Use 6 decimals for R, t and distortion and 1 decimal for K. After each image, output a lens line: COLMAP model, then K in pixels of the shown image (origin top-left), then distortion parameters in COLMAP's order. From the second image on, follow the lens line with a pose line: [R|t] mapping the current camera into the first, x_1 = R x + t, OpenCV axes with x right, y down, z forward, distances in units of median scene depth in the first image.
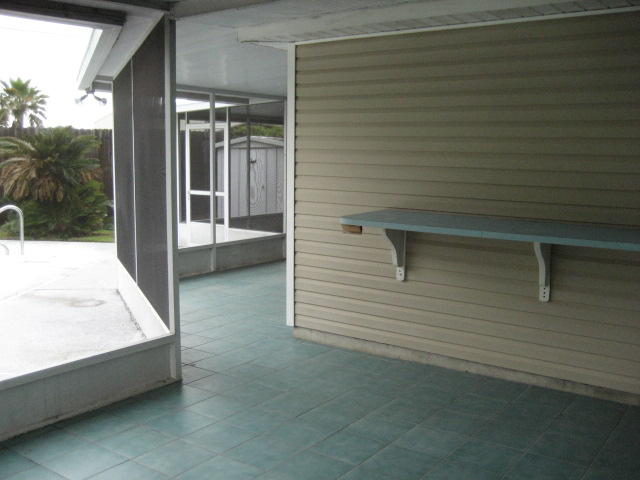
lens RADIAL K [[668.2, 0, 324.1], [0, 668.2, 240.9], [0, 0, 1]] dist [-0.189098, 0.396899]
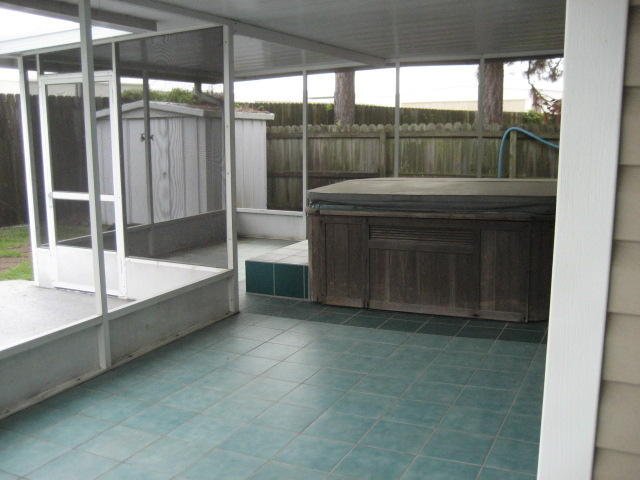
lens RADIAL K [[668.2, 0, 324.1], [0, 668.2, 240.9], [0, 0, 1]] dist [-0.189098, 0.396899]
pose [[0.983913, -0.041802, 0.173690, -0.069492], [0.034063, 0.998300, 0.047302, -0.052819], [-0.175372, -0.040624, 0.983664, 0.393727]]
